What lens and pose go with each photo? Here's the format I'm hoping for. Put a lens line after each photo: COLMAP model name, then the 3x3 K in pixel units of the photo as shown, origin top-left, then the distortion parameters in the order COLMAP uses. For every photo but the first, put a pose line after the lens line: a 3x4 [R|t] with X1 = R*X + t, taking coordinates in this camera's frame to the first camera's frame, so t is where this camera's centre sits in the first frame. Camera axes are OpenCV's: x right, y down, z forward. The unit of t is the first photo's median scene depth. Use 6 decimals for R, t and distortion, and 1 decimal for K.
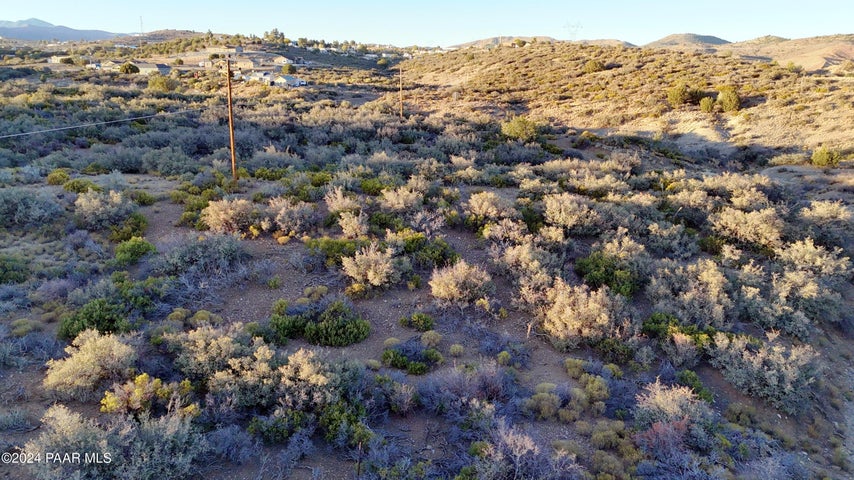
lens RADIAL K [[625.9, 0, 429.1], [0, 625.9, 240.4], [0, 0, 1]] dist [0.091576, -0.089053]
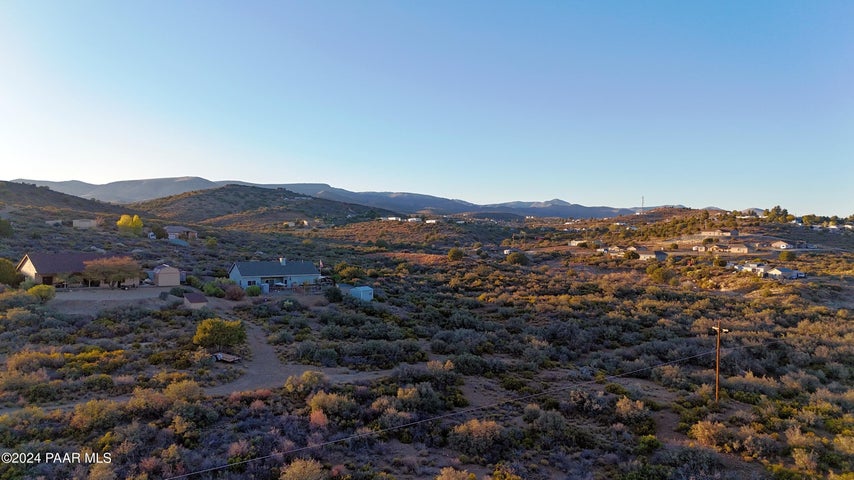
lens RADIAL K [[621.9, 0, 424.0], [0, 621.9, 231.7], [0, 0, 1]] dist [0.078545, -0.066779]
pose [[0.740027, 0.000296, -0.672578, 0.092909], [-0.182181, 0.962704, -0.200027, -0.035018], [0.647434, 0.270556, 0.712481, -0.313729]]
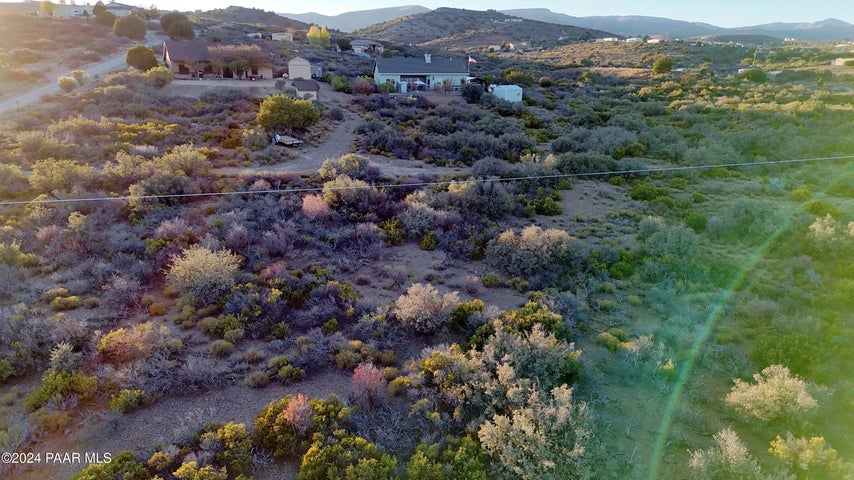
lens RADIAL K [[625.9, 0, 429.1], [0, 625.9, 240.4], [0, 0, 1]] dist [0.091576, -0.089053]
pose [[0.484858, 0.239441, -0.841178, -0.000527], [-0.239586, 0.961365, 0.135554, -0.015015], [0.841137, 0.135810, 0.523493, -0.006058]]
